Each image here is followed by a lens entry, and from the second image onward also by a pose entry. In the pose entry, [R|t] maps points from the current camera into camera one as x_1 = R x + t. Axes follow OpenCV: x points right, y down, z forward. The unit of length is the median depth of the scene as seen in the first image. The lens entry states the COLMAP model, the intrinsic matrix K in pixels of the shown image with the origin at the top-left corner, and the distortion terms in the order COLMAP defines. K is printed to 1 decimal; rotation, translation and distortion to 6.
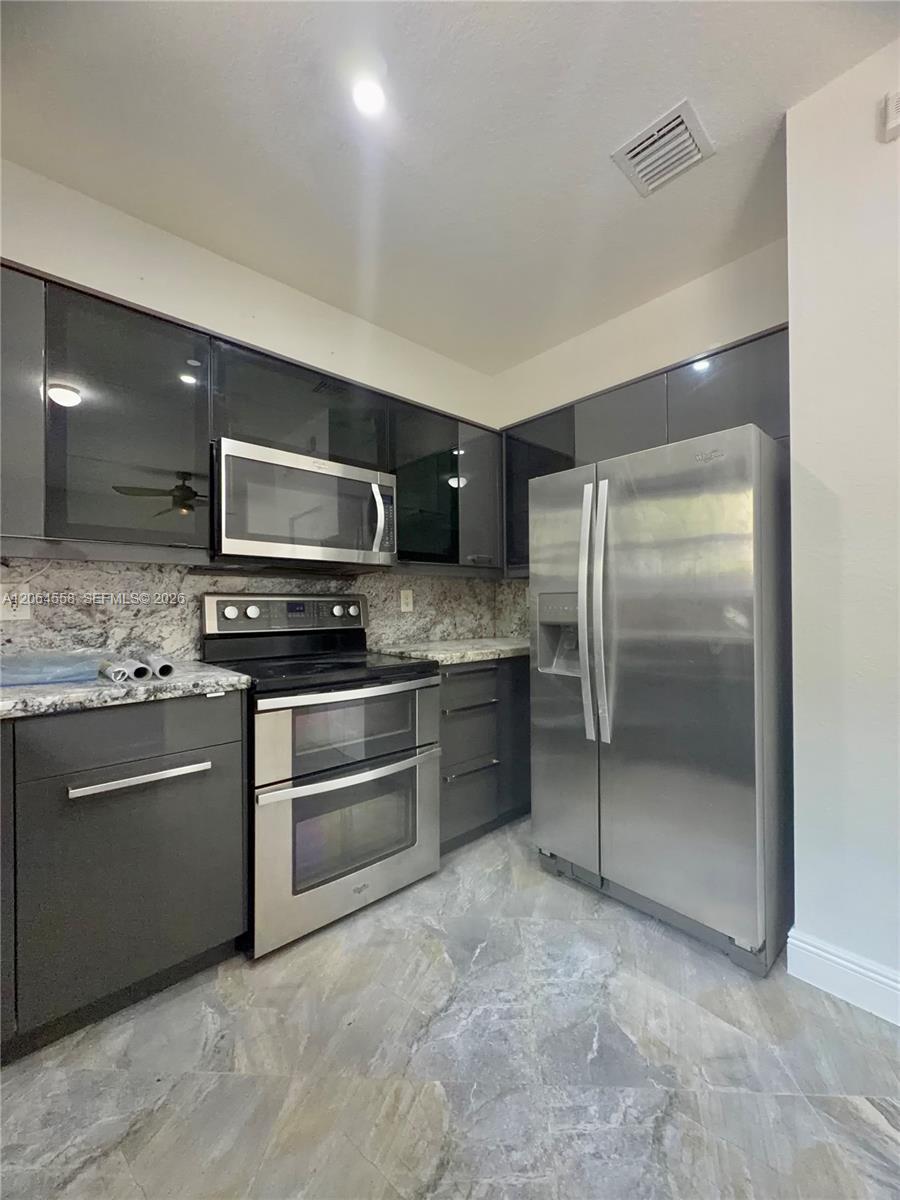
lens RADIAL K [[487.8, 0, 450.0], [0, 487.8, 600.0], [0, 0, 1]] dist [0.001106, 0.000432]
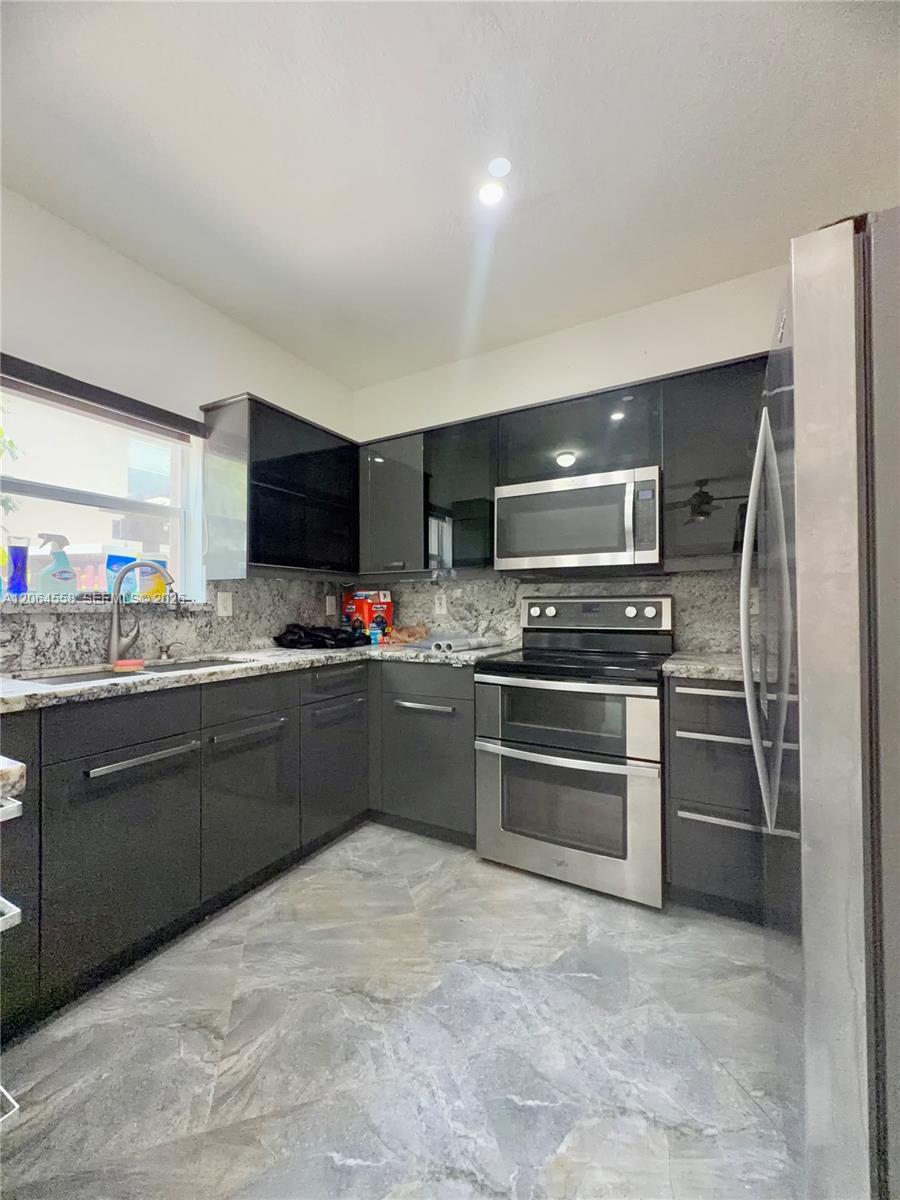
lens RADIAL K [[487.8, 0, 450.0], [0, 487.8, 600.0], [0, 0, 1]] dist [0.001106, 0.000432]
pose [[0.301266, -0.009843, -0.953489, 0.849284], [0.011578, 0.999911, -0.006664, -0.000065], [0.953470, -0.009032, 0.301353, 0.458344]]
